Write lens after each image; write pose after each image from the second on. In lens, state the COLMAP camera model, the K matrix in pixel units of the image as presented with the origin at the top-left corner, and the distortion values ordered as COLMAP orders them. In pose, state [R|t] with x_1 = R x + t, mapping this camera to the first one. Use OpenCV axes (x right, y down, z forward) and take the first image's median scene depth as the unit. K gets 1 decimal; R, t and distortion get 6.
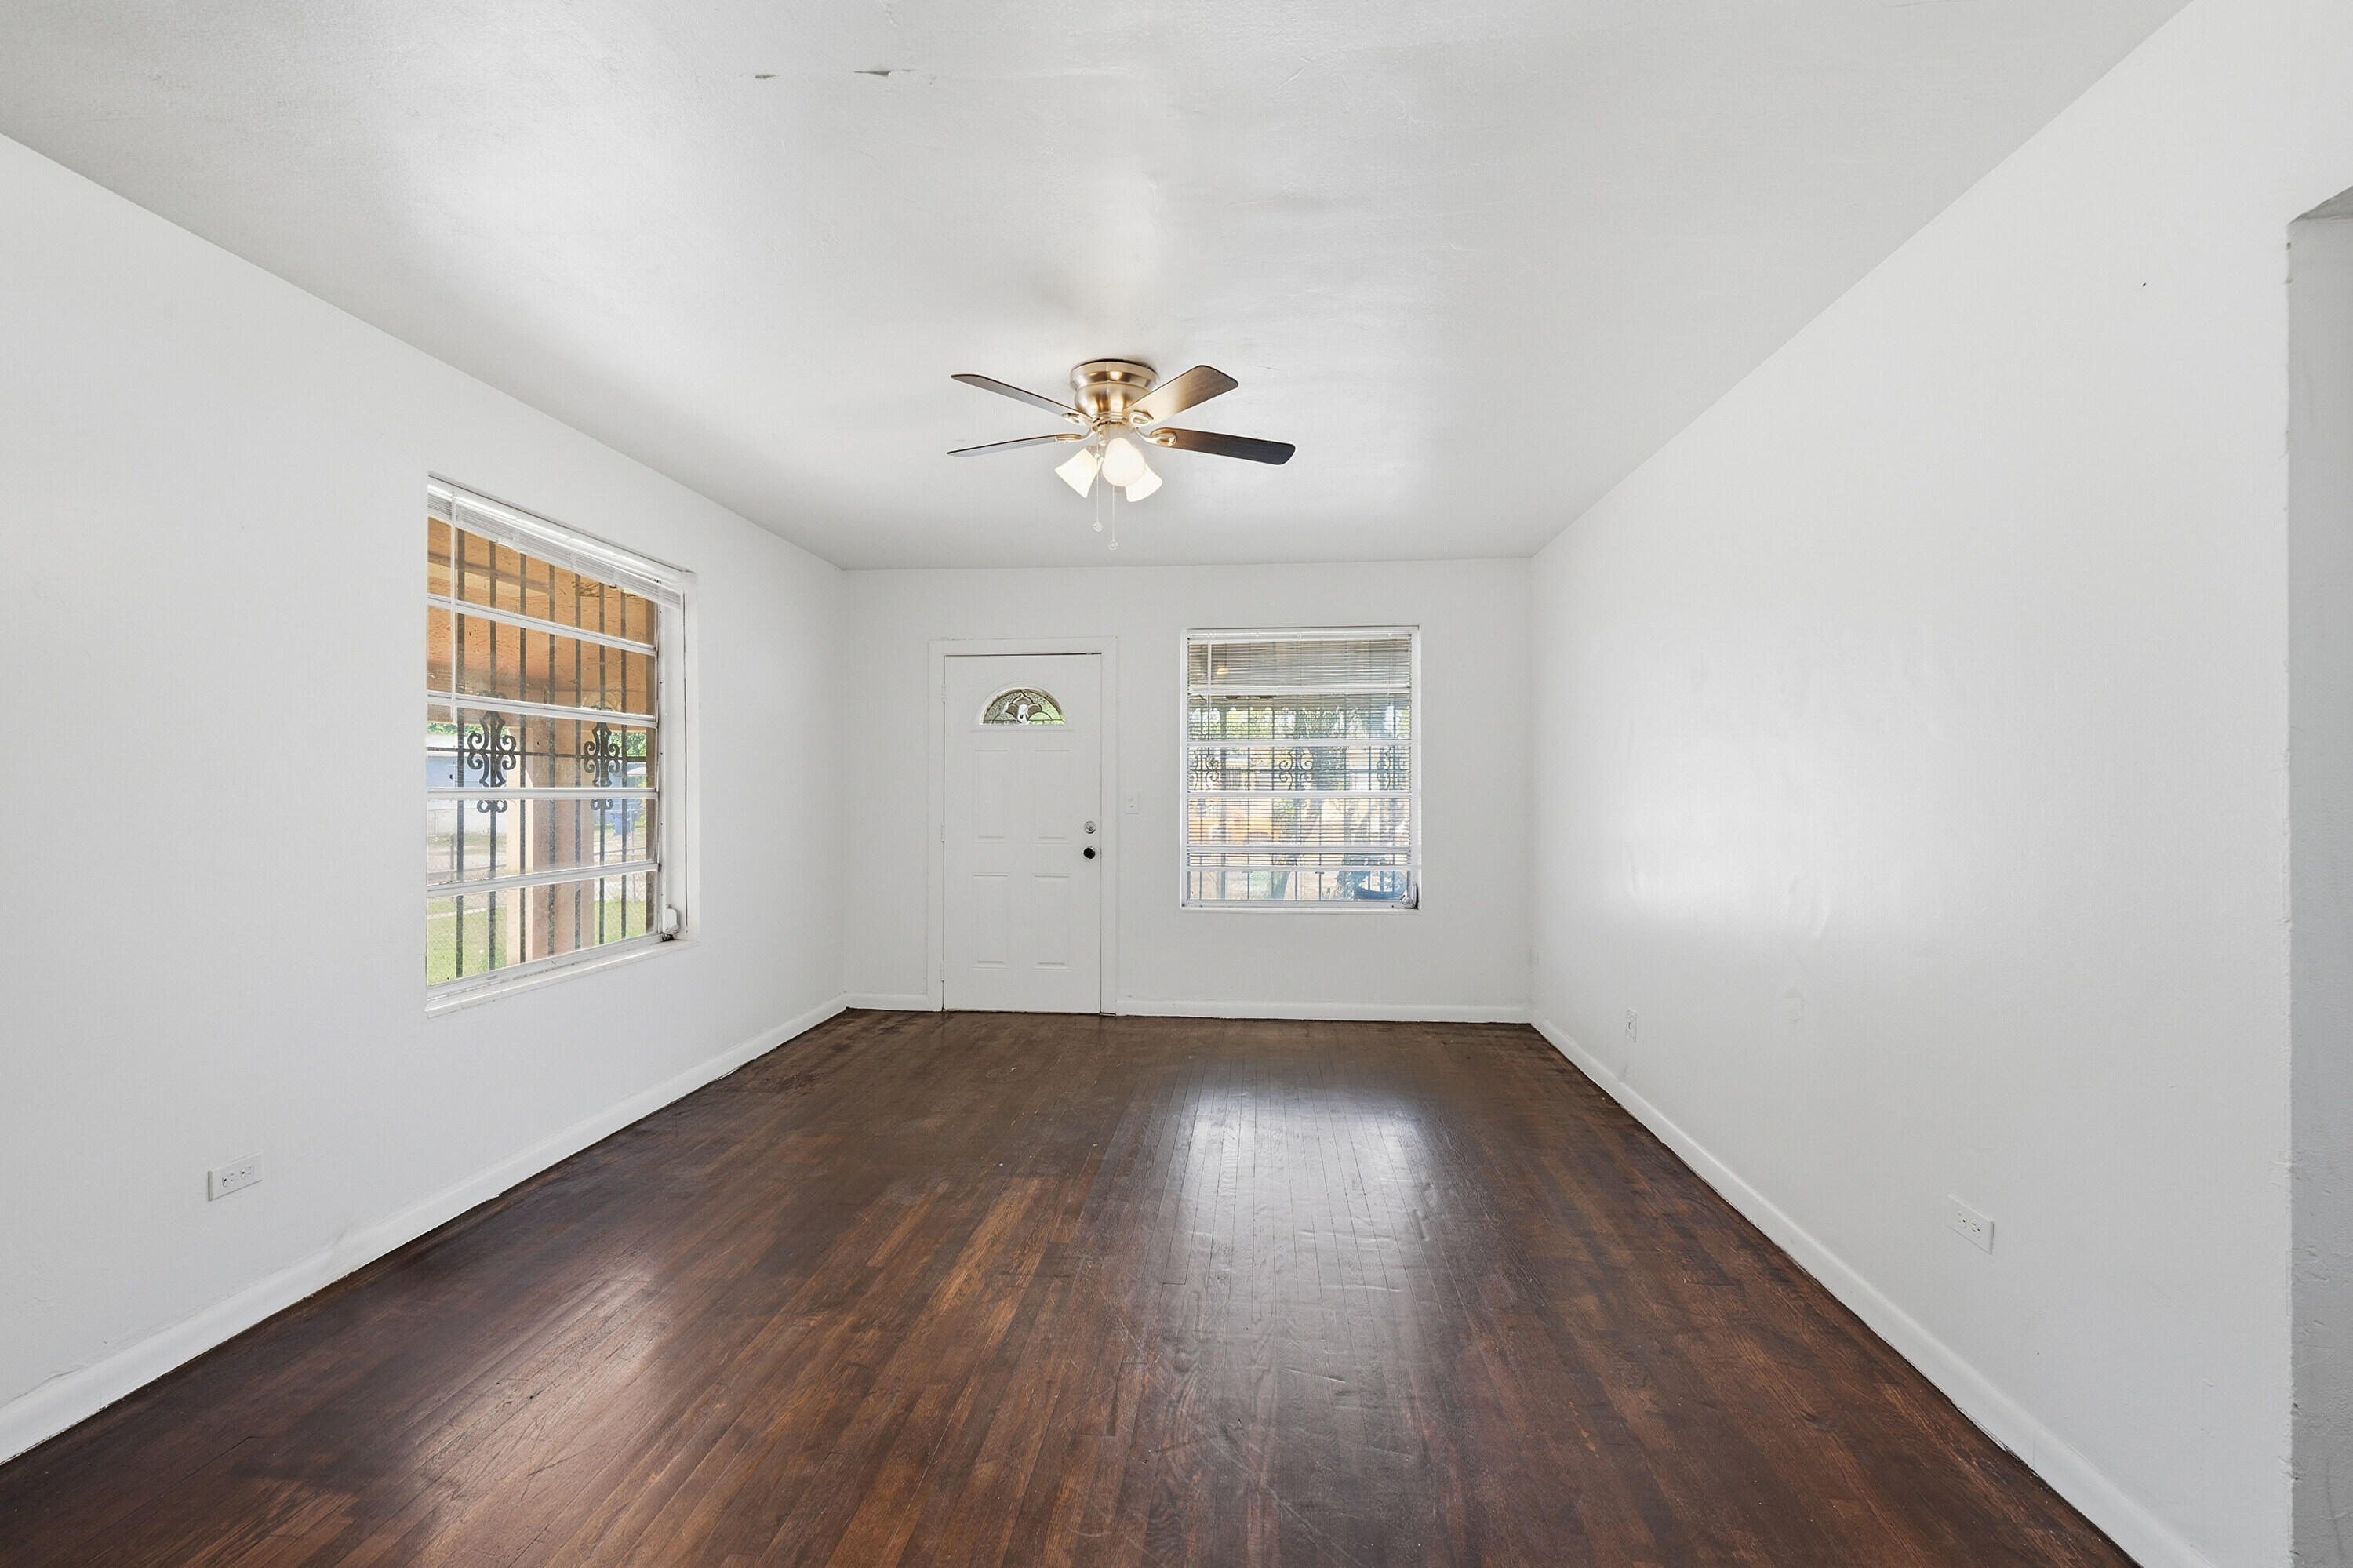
lens RADIAL K [[950.2, 0, 1164.0], [0, 950.2, 784.9], [0, 0, 1]] dist [-0.004026, -0.000226]
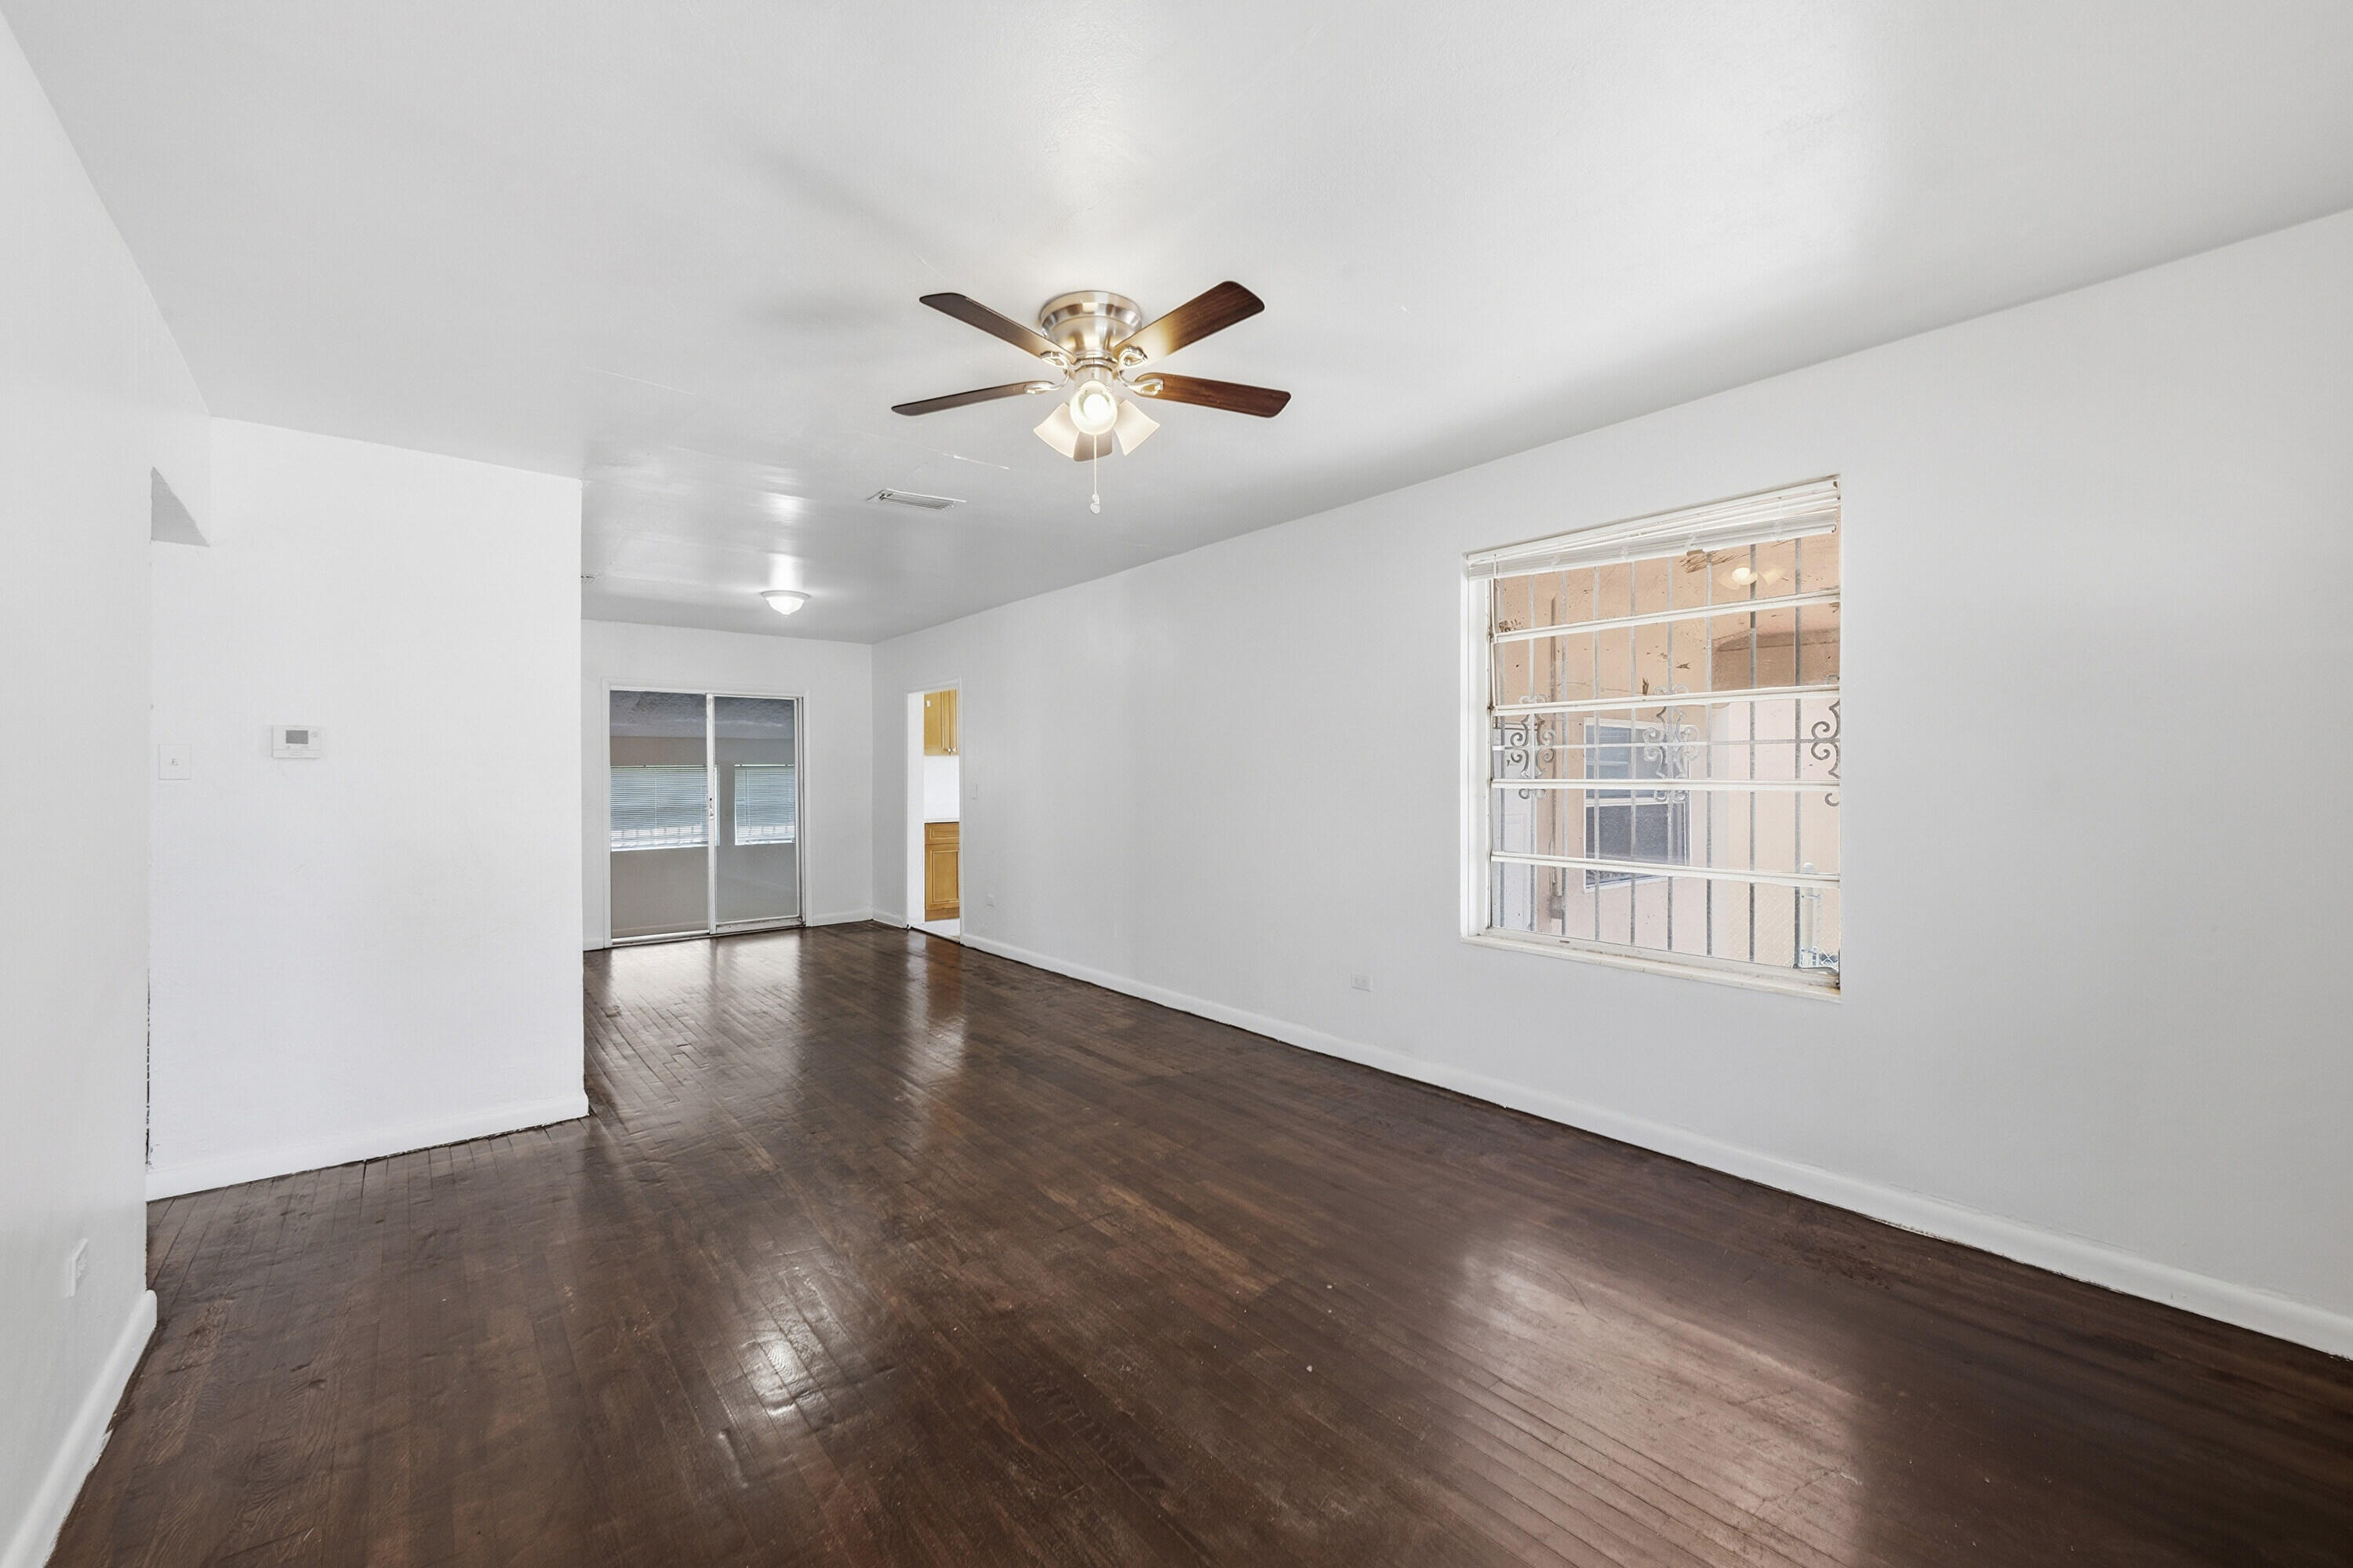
lens RADIAL K [[950.2, 0, 1172.1], [0, 950.2, 784.6], [0, 0, 1]] dist [-0.004026, -0.000226]
pose [[-0.715298, 0.010865, -0.698735, 0.386765], [0.007673, 0.999941, 0.007693, -0.002960], [0.698778, 0.000141, -0.715339, 1.282371]]
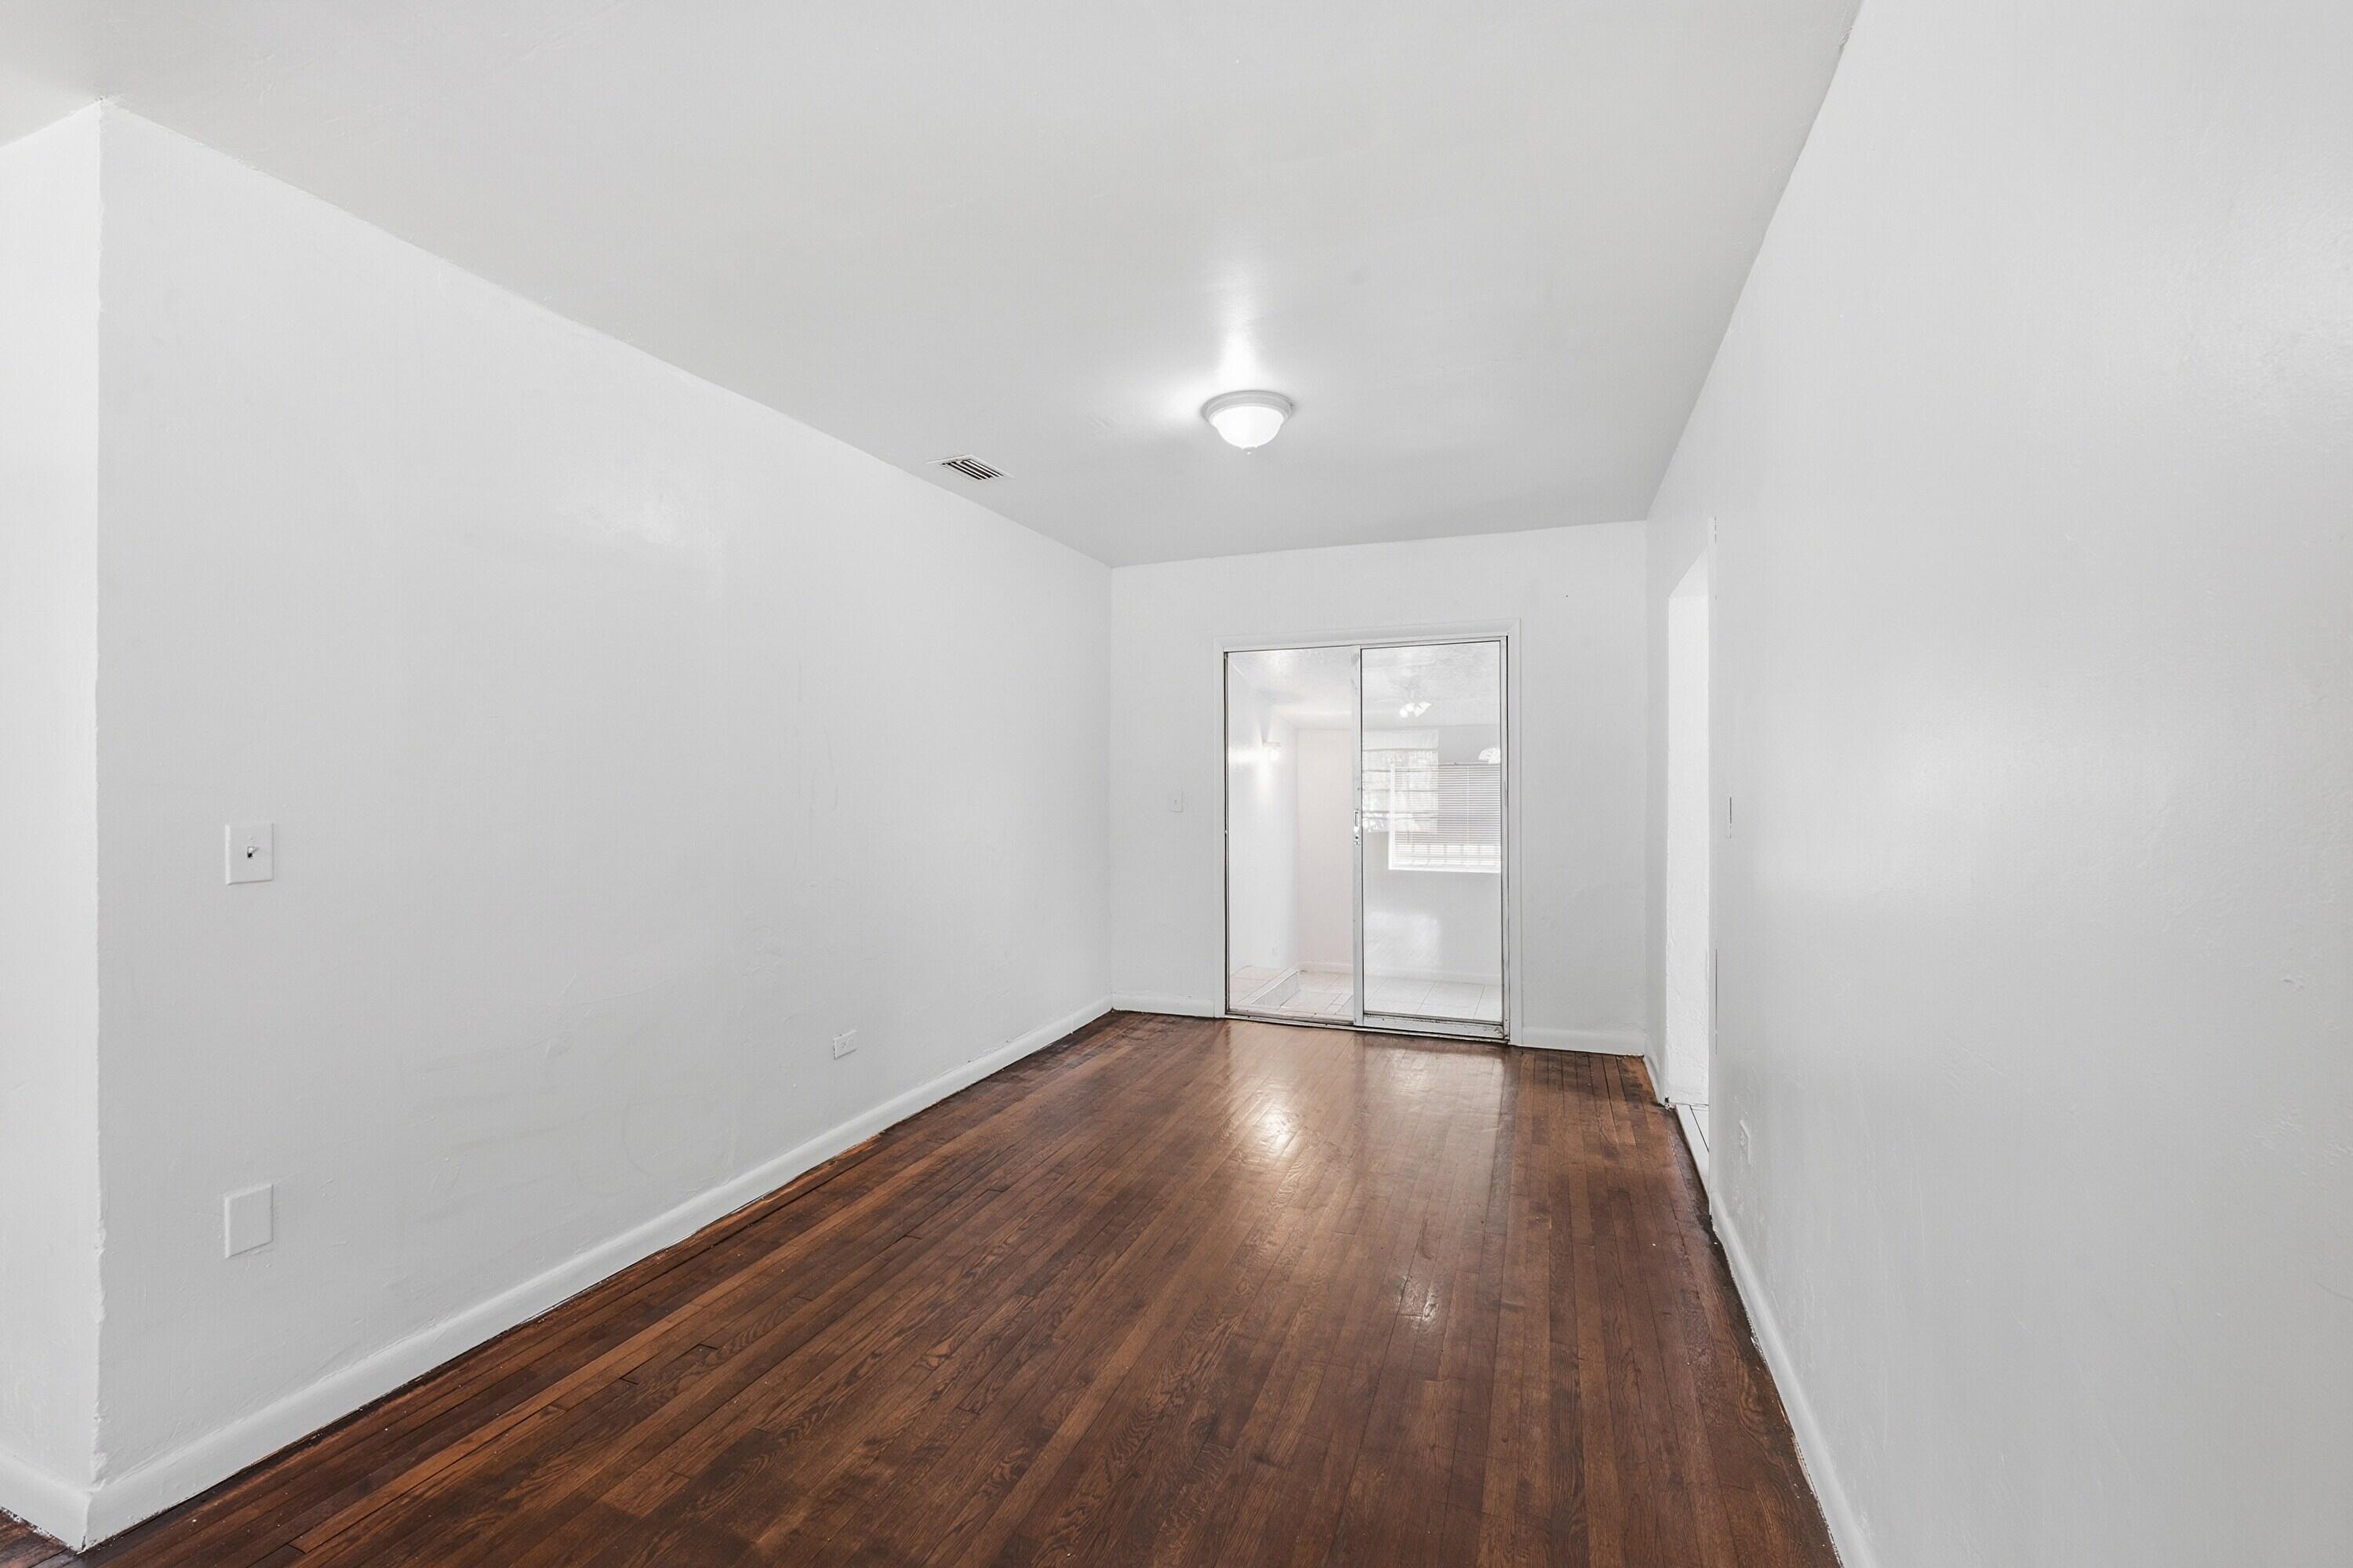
lens RADIAL K [[950.2, 0, 1163.6], [0, 950.2, 786.6], [0, 0, 1]] dist [-0.004026, -0.000226]
pose [[-0.960750, -0.002131, 0.277409, -0.488952], [-0.000894, 0.999989, 0.004584, -0.005419], [-0.277415, 0.004157, -0.960741, 0.388909]]
